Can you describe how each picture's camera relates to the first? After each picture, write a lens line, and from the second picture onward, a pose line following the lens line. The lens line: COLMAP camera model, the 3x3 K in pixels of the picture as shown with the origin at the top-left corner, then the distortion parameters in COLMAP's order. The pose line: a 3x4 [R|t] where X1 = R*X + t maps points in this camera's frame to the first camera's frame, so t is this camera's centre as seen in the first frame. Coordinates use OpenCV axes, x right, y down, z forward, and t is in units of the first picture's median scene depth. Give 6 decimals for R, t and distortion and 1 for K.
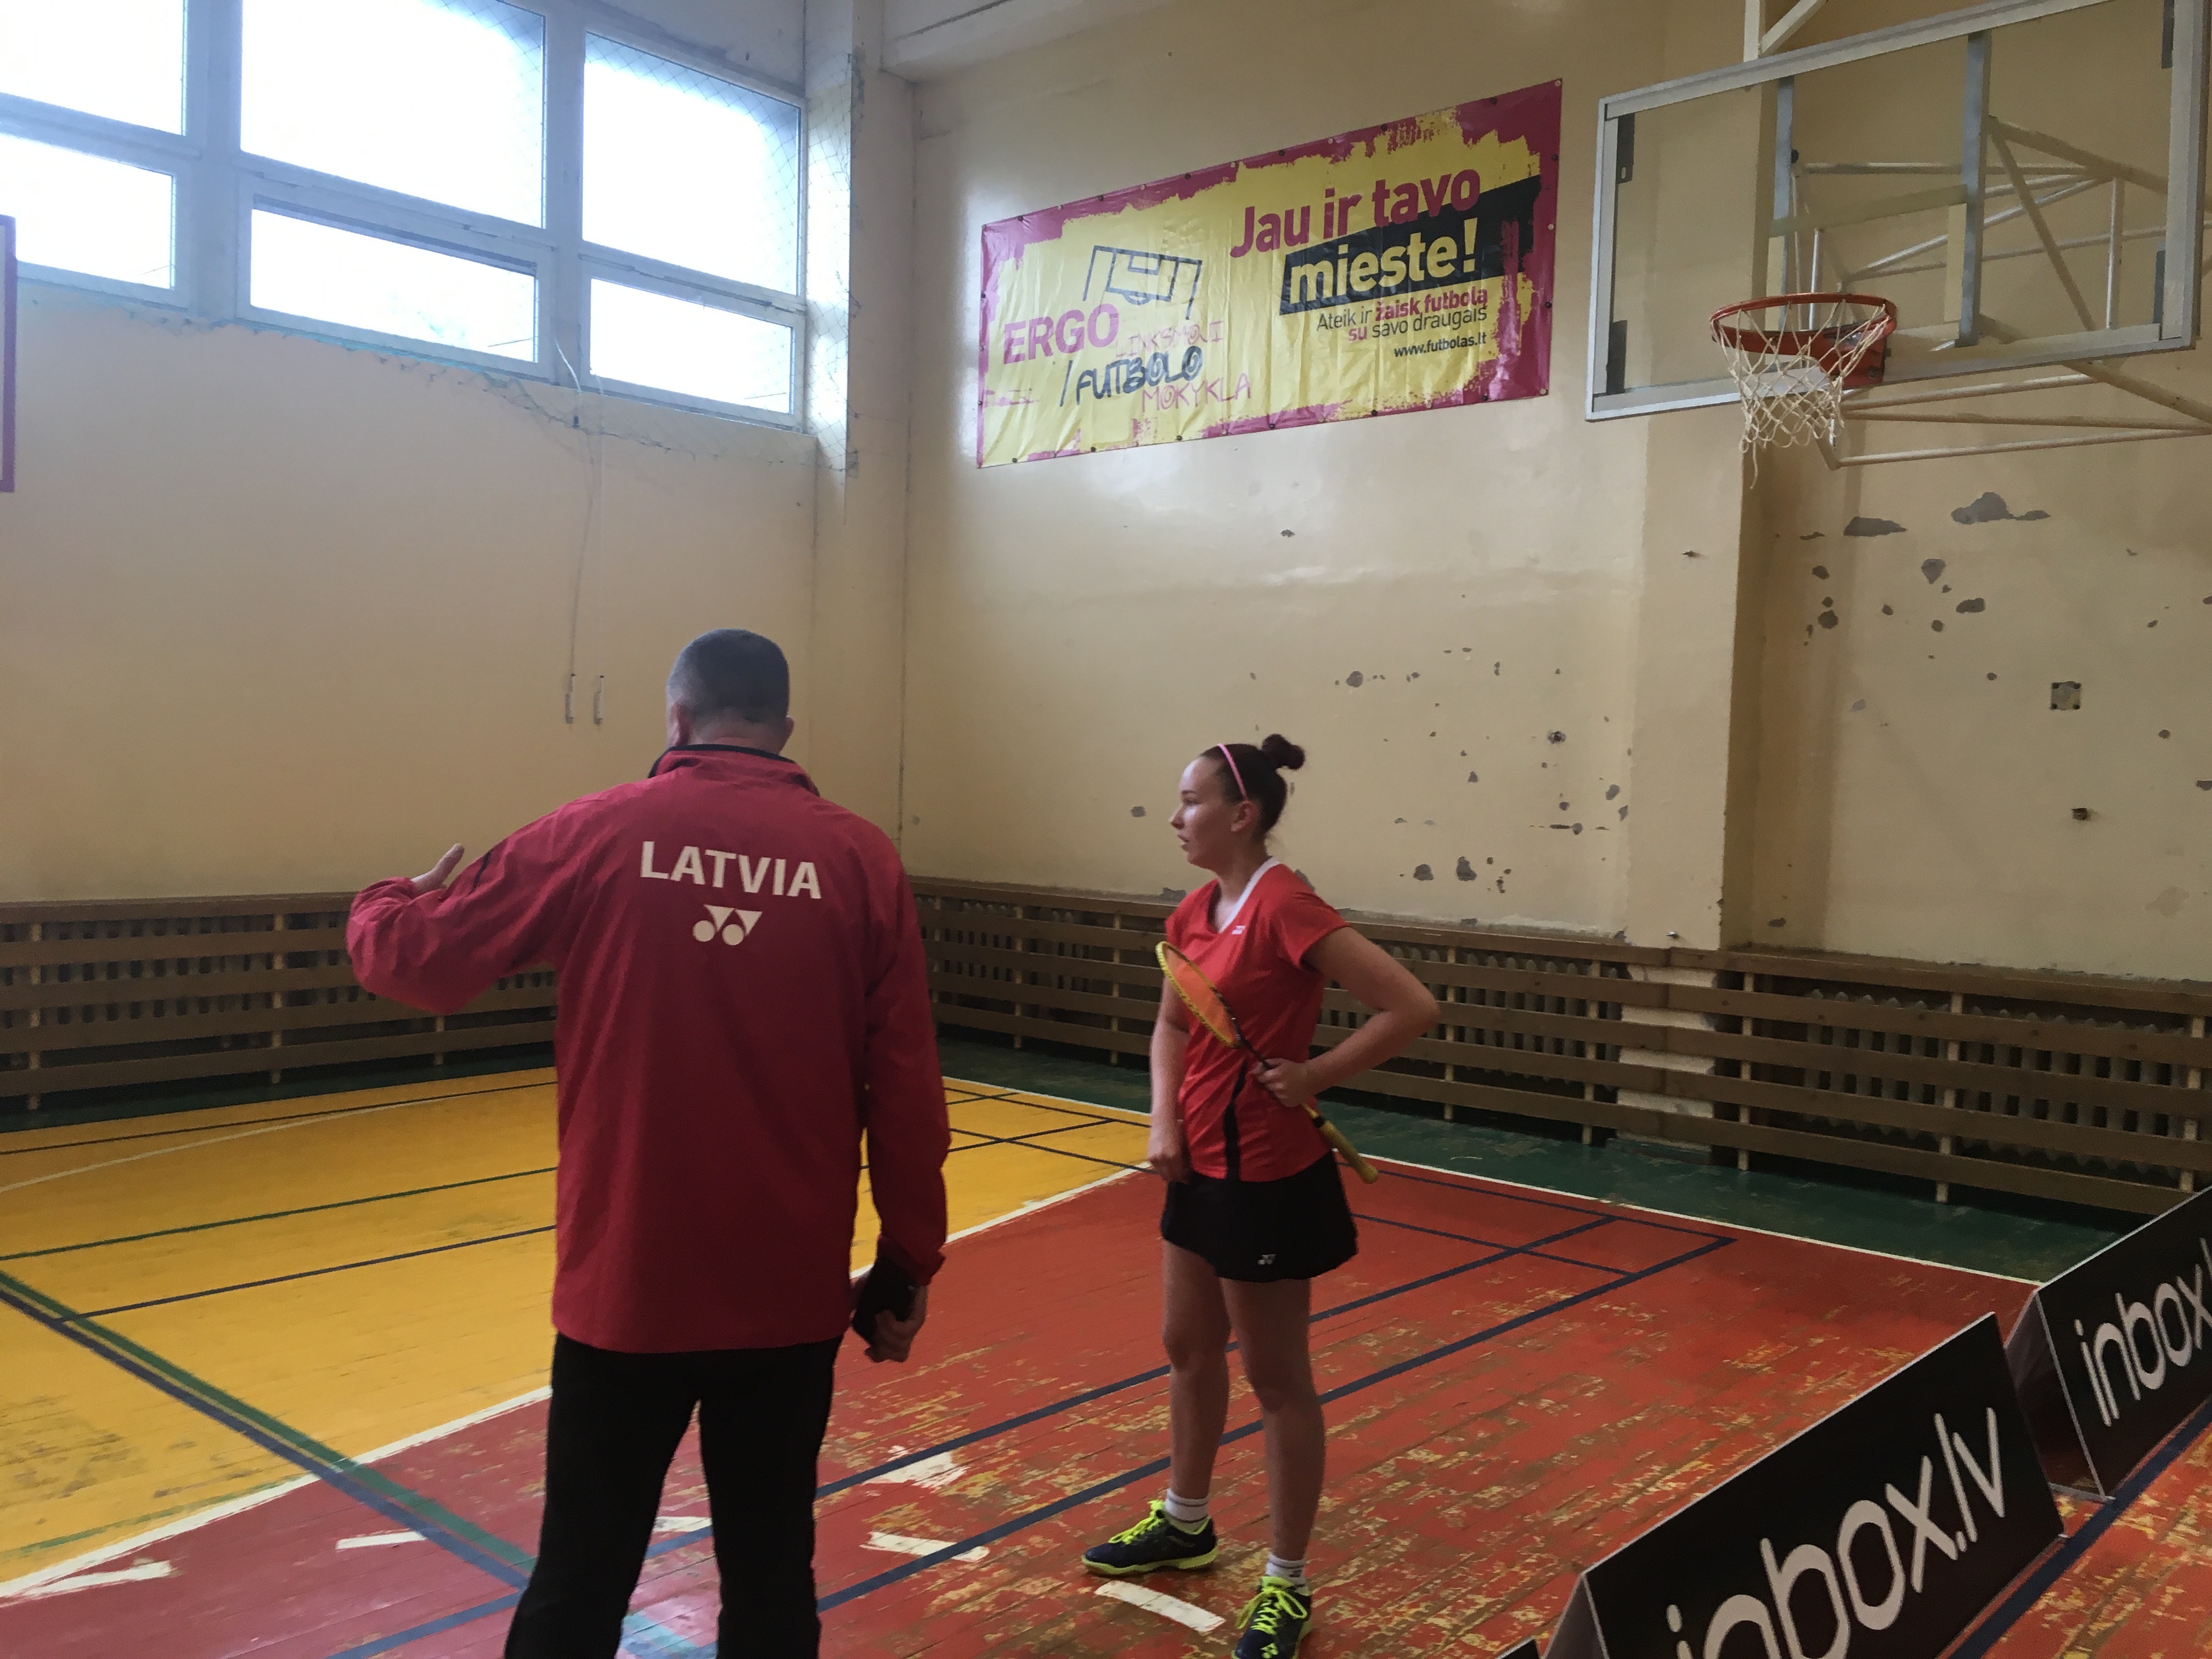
lens RADIAL K [[1888.2, 0, 1106.9], [0, 1888.2, 824.1], [0, 0, 1]] dist [0.075251, -0.118541]
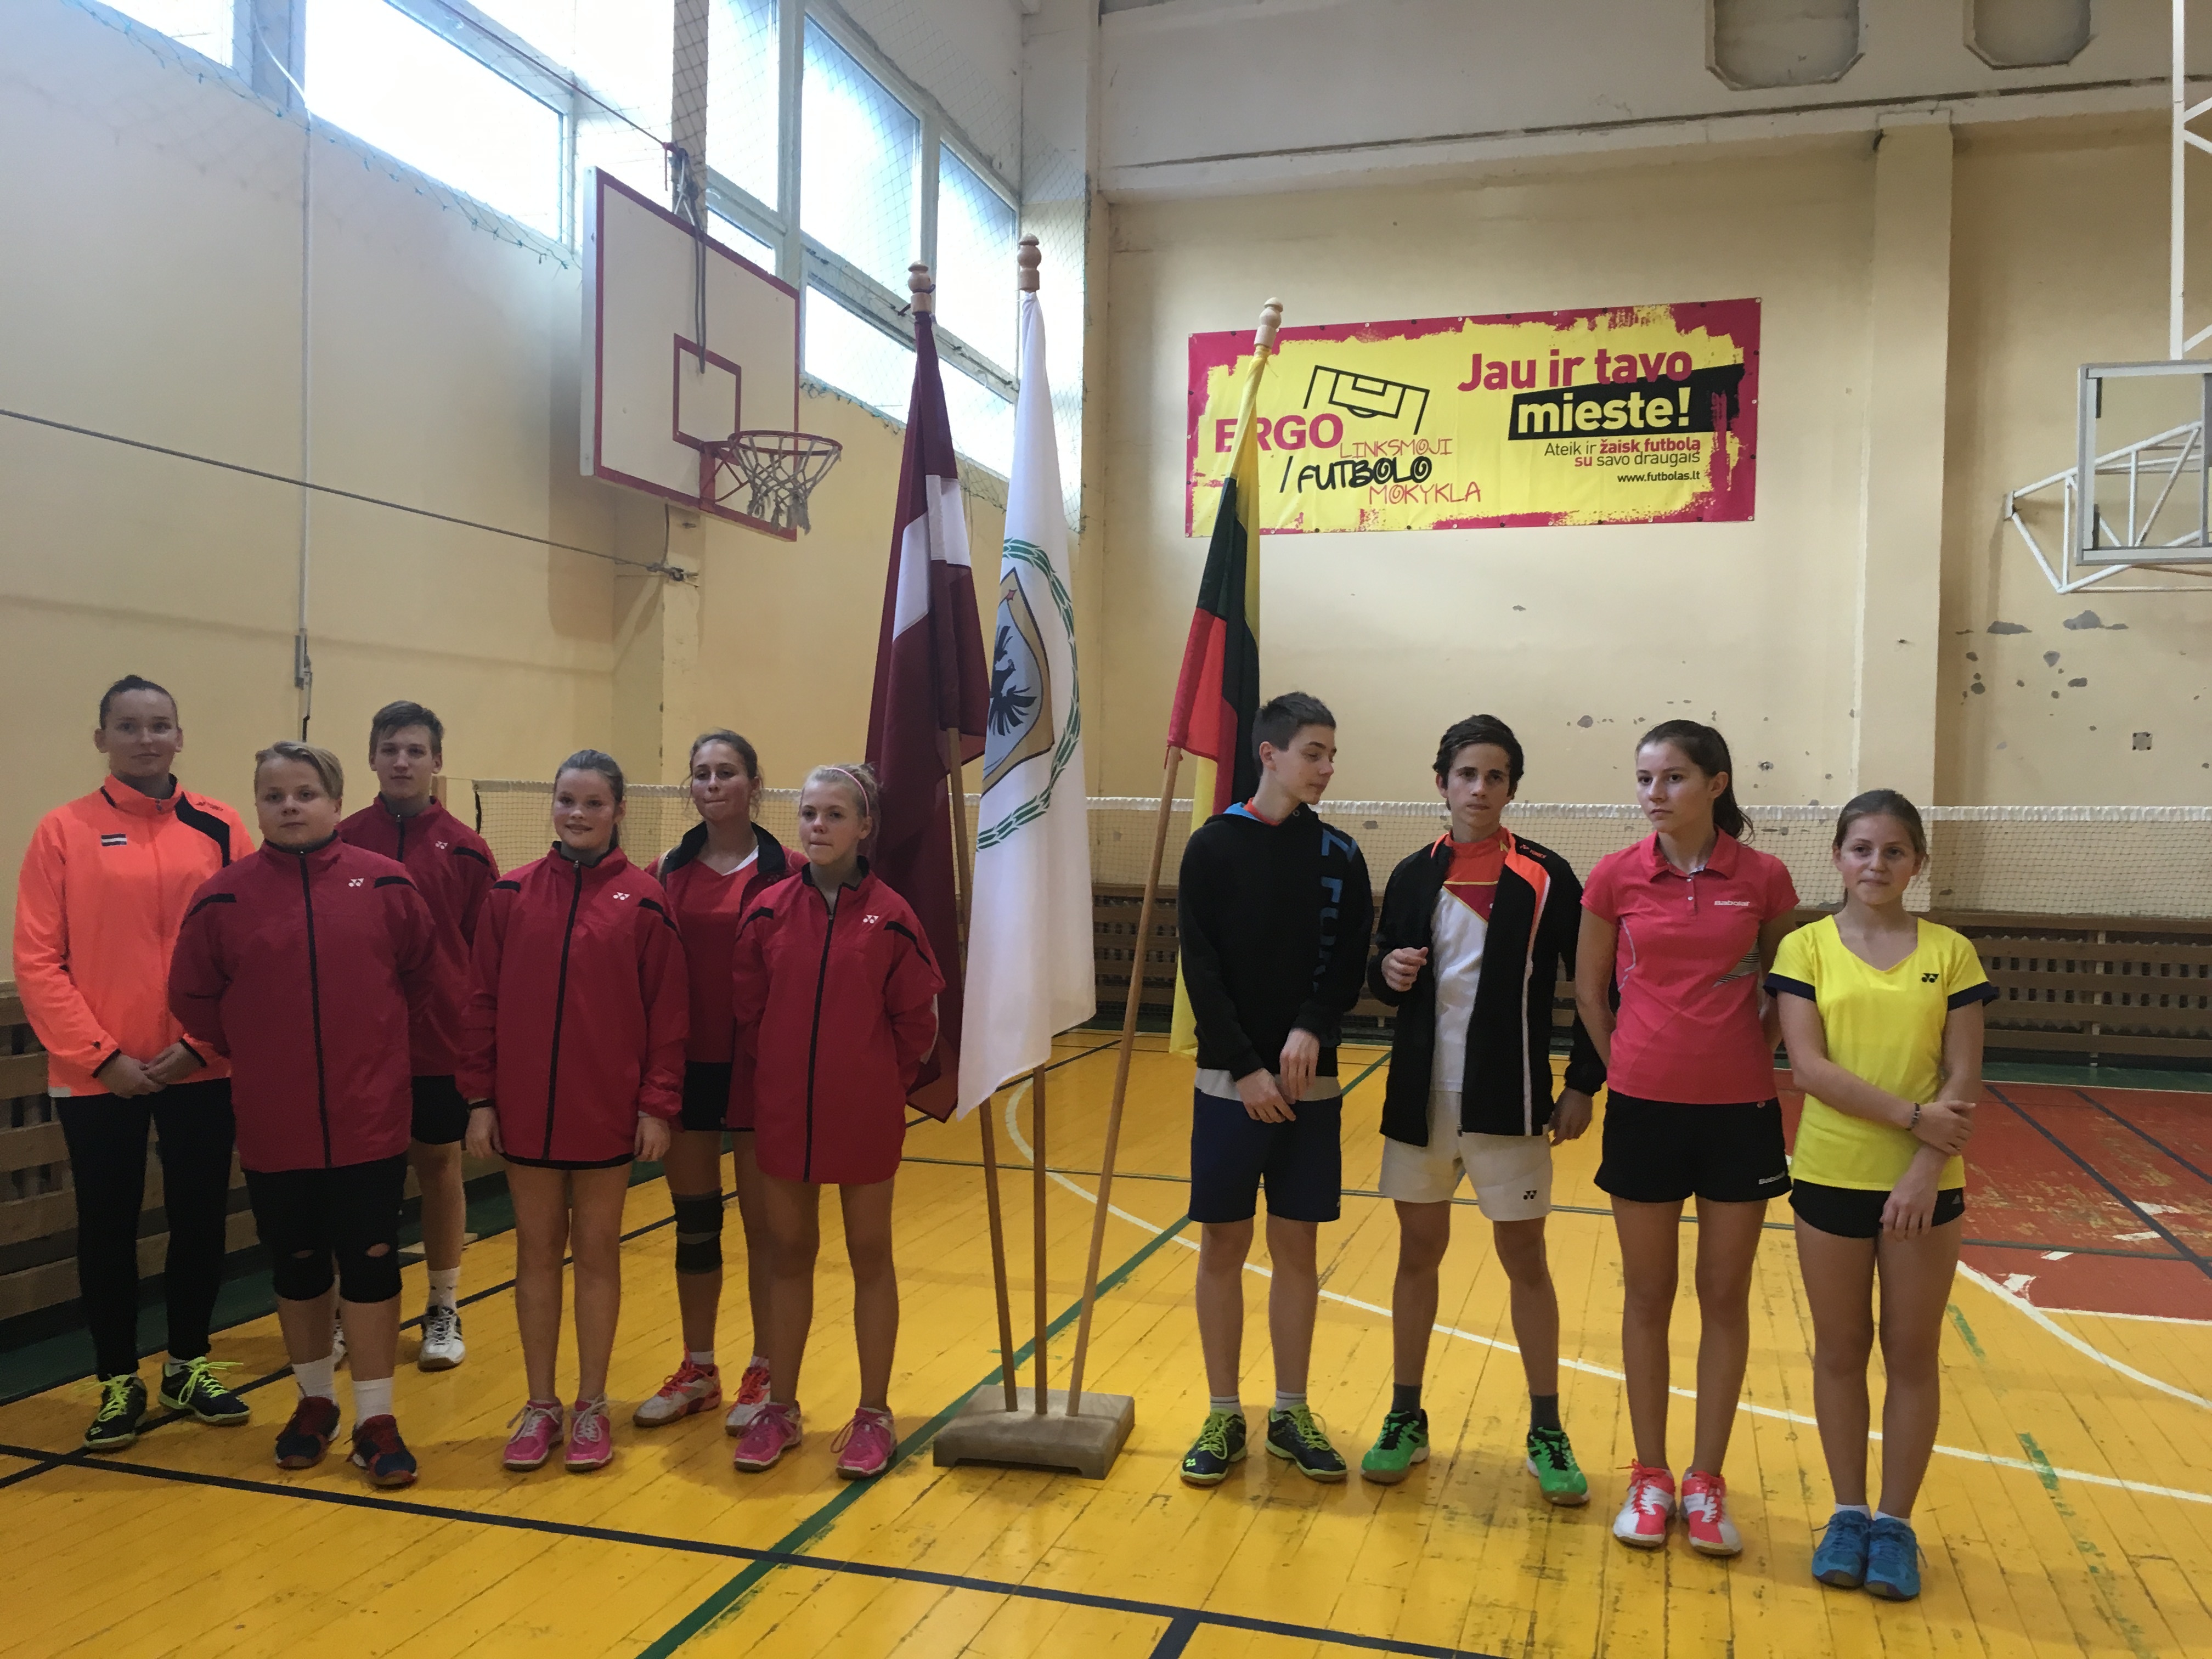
lens RADIAL K [[1888.2, 0, 1103.6], [0, 1888.2, 831.4], [0, 0, 1]] dist [0.075251, -0.118541]
pose [[0.906523, -0.010925, 0.422016, -0.730227], [0.015779, 0.999843, -0.008010, 0.005385], [-0.421862, 0.013920, 0.906553, -0.057601]]
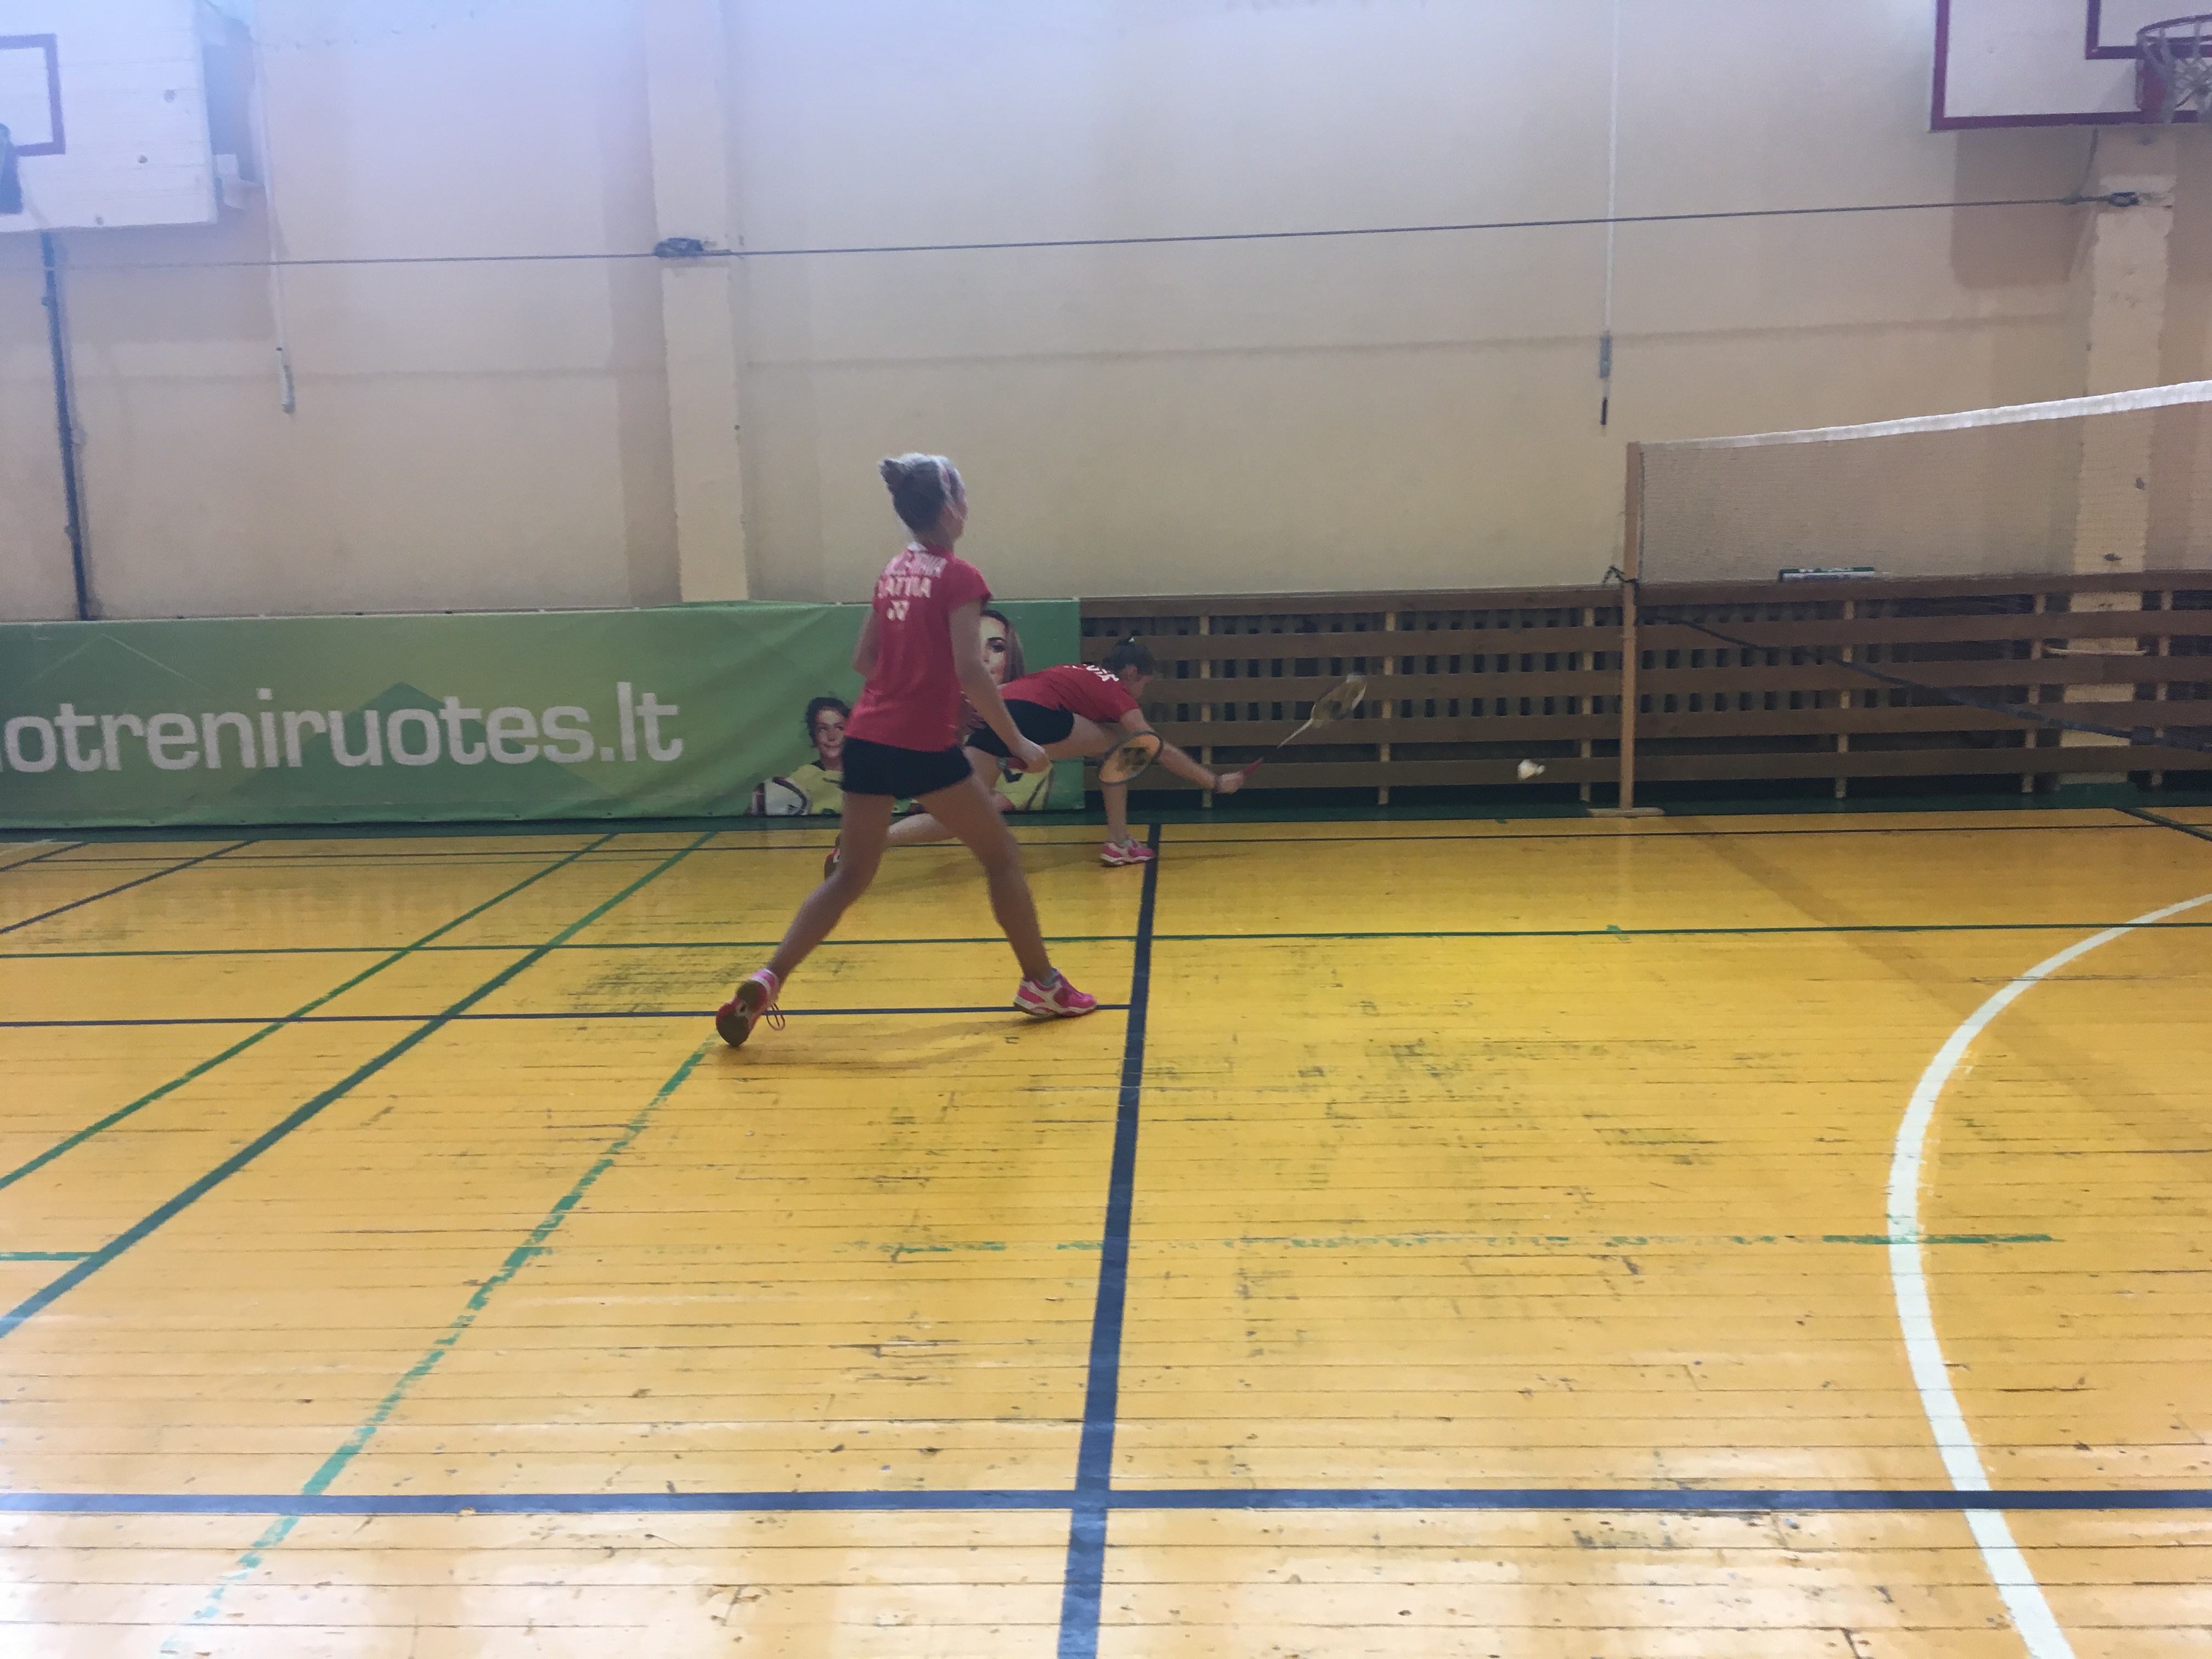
lens RADIAL K [[1888.2, 0, 1109.8], [0, 1888.2, 827.5], [0, 0, 1]] dist [0.075251, -0.118541]
pose [[0.632284, 0.092006, -0.769254, -0.183719], [0.016201, 0.991136, 0.131860, 0.029385], [0.774567, -0.095836, 0.625189, -0.070527]]
